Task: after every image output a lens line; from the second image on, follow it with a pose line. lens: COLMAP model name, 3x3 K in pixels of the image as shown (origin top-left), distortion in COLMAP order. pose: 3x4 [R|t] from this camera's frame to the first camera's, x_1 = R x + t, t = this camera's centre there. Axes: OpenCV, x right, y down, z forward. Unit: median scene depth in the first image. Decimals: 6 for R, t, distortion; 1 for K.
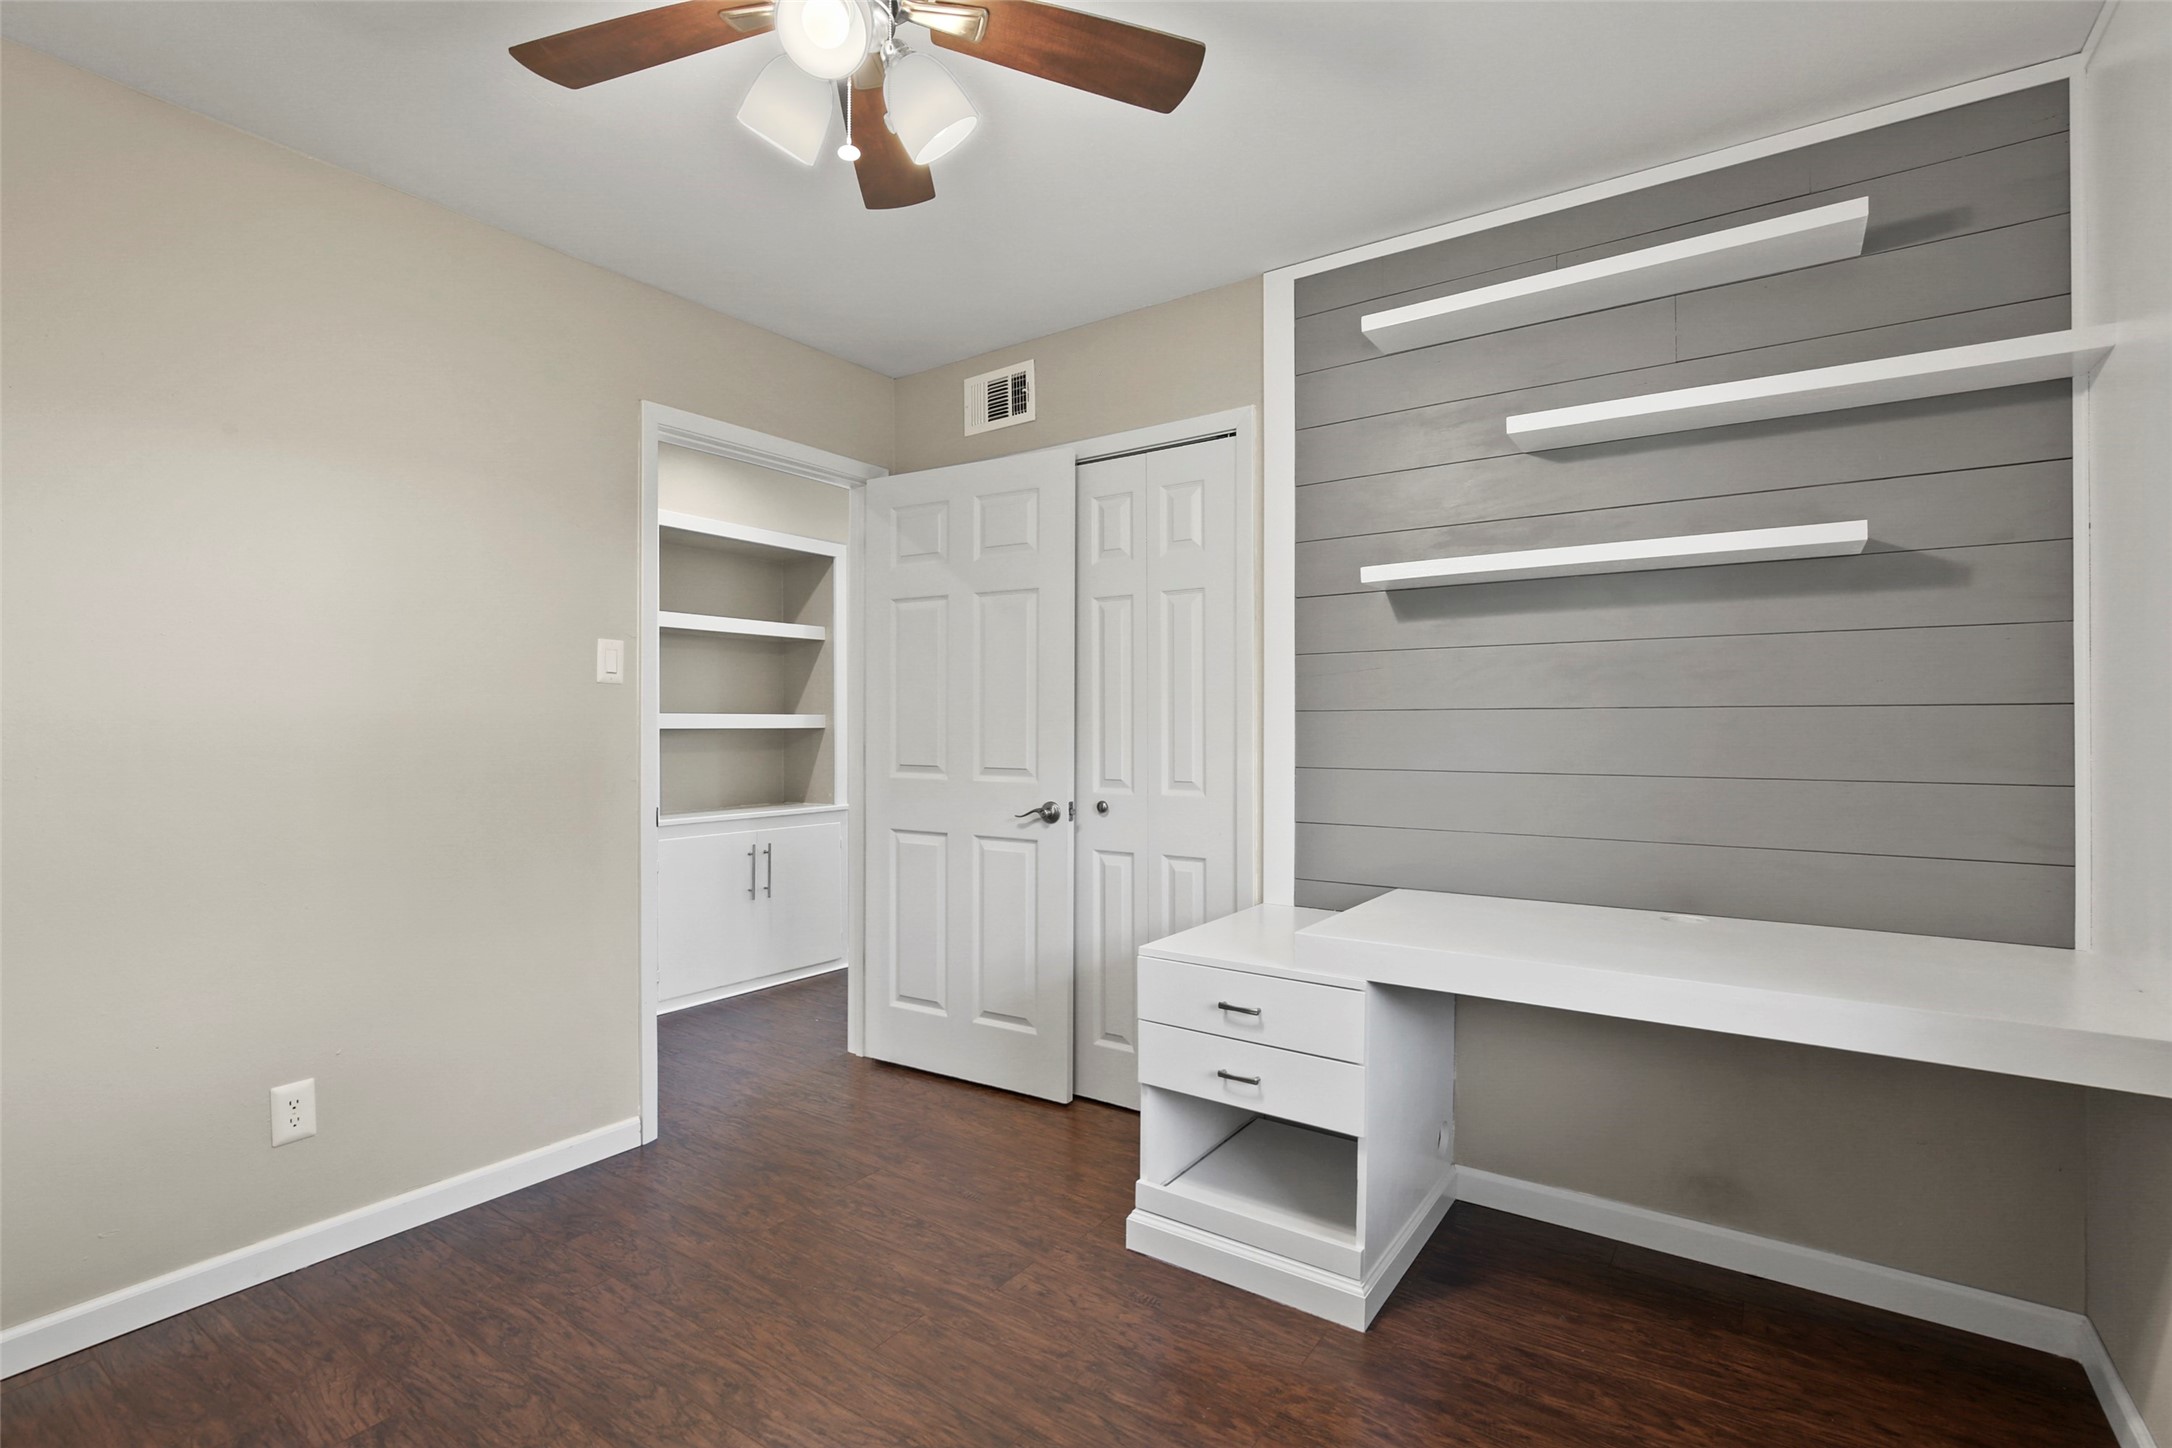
lens RADIAL K [[1008.7, 0, 1084.5], [0, 1008.7, 723.8], [0, 0, 1]] dist [-0.001180, 0.000265]
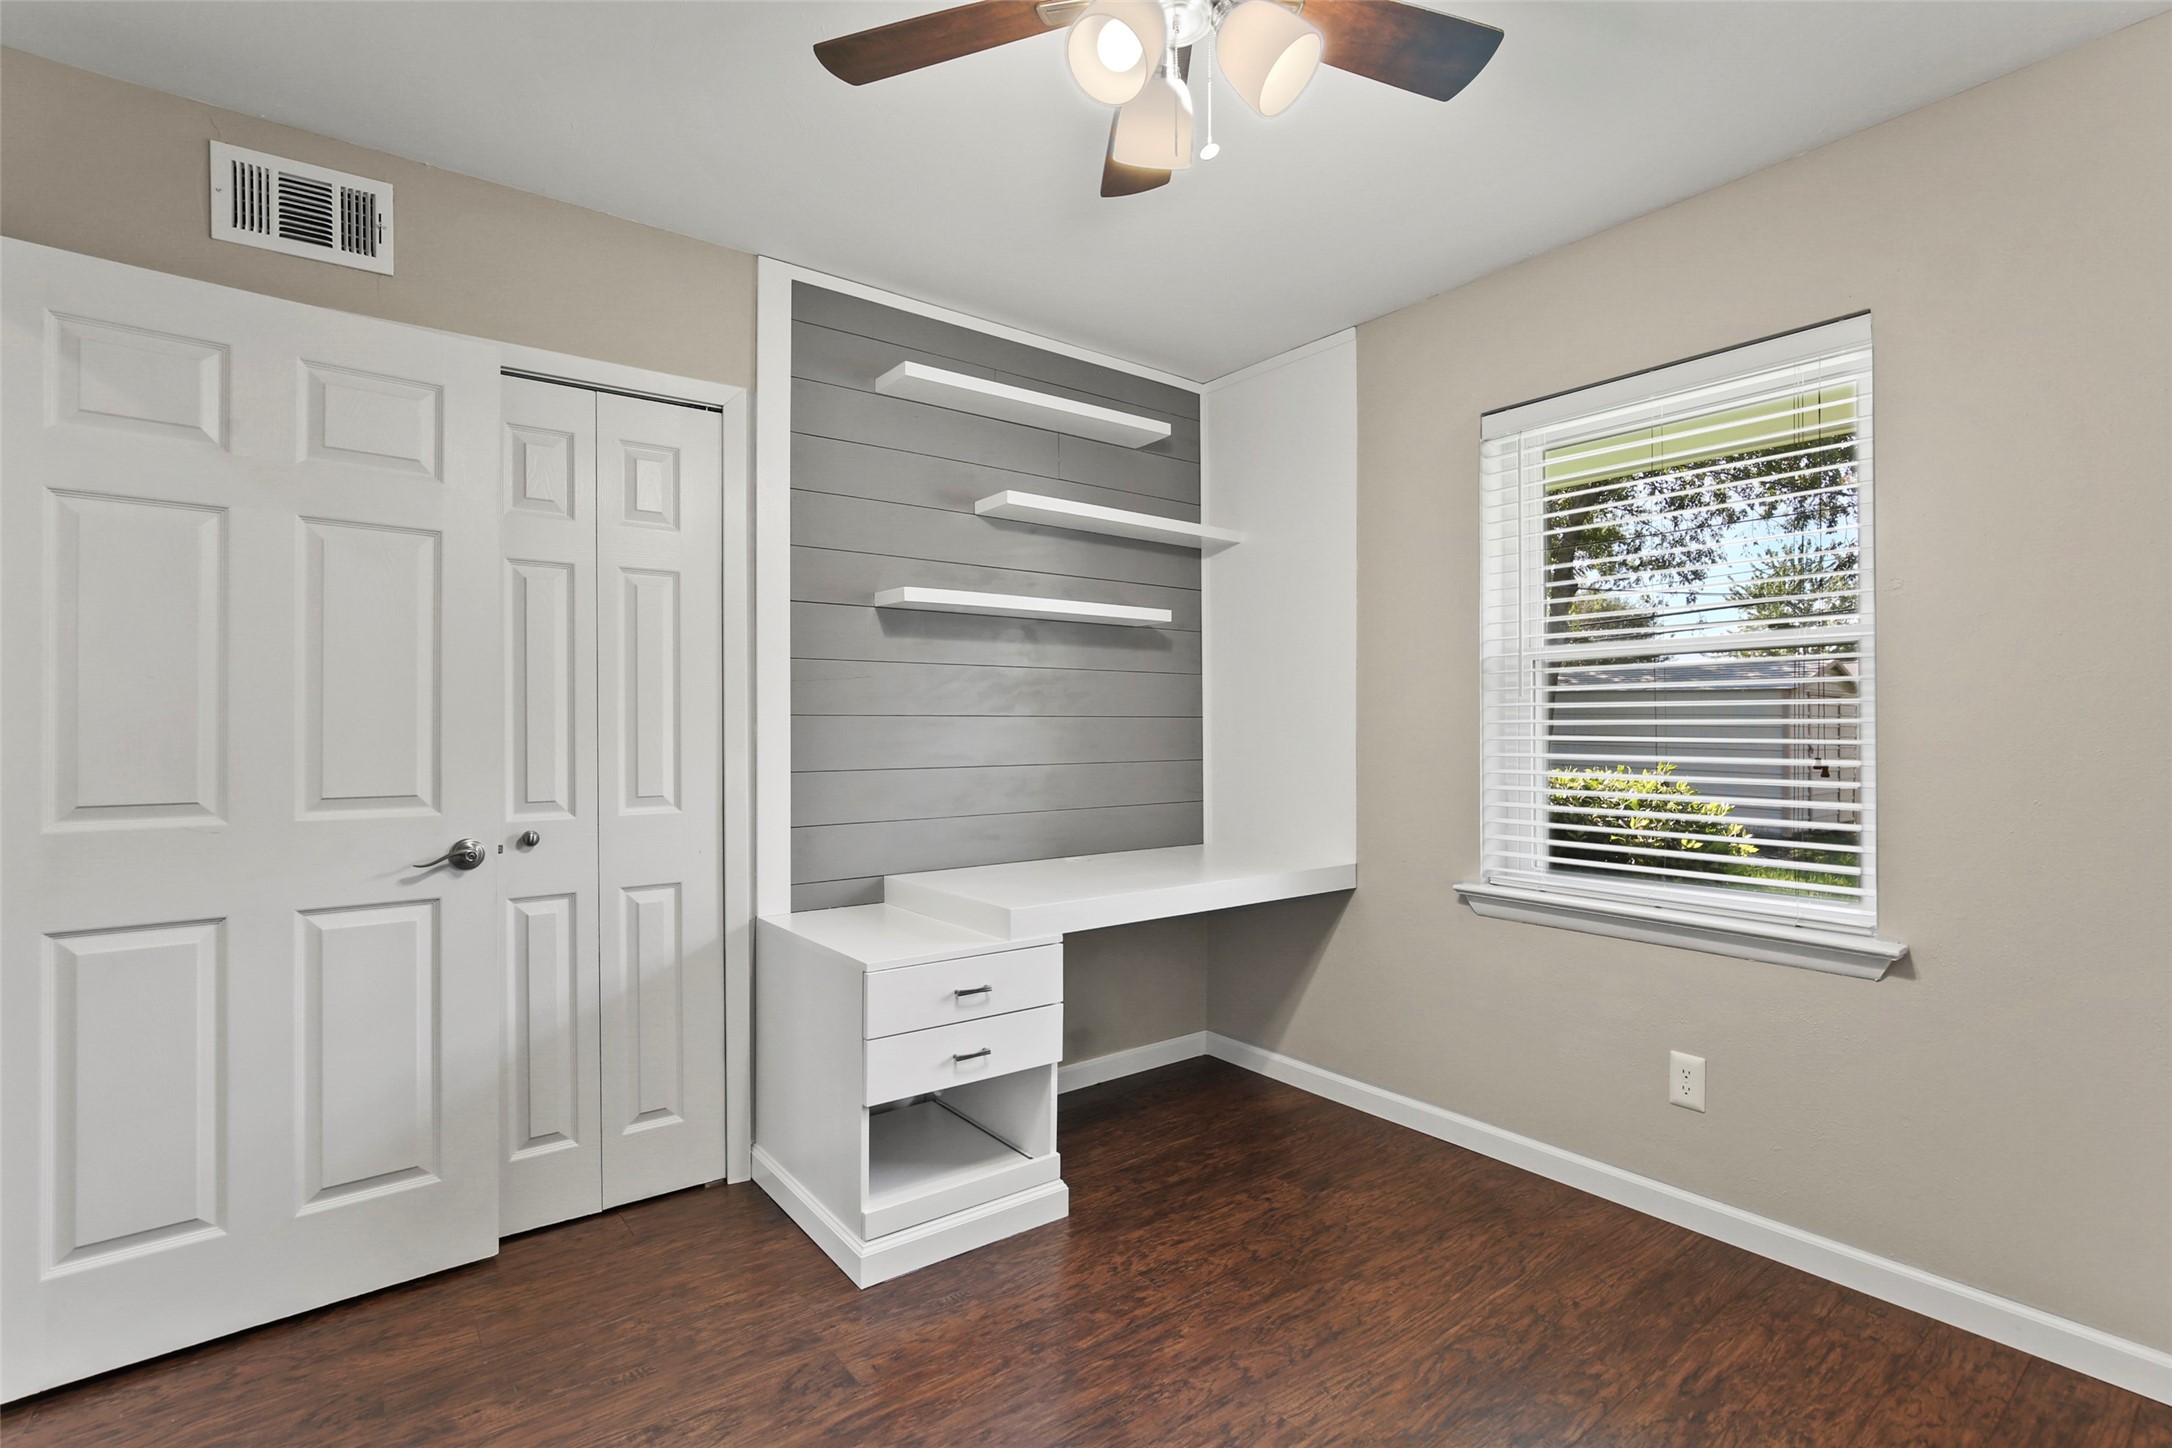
lens RADIAL K [[1008.7, 0, 1084.5], [0, 1008.7, 723.8], [0, 0, 1]] dist [-0.001180, 0.000265]
pose [[0.308967, 0.003090, 0.951068, -0.642457], [0.000515, 0.999994, -0.003417, -0.000563], [-0.951073, 0.001545, 0.308963, 0.420797]]
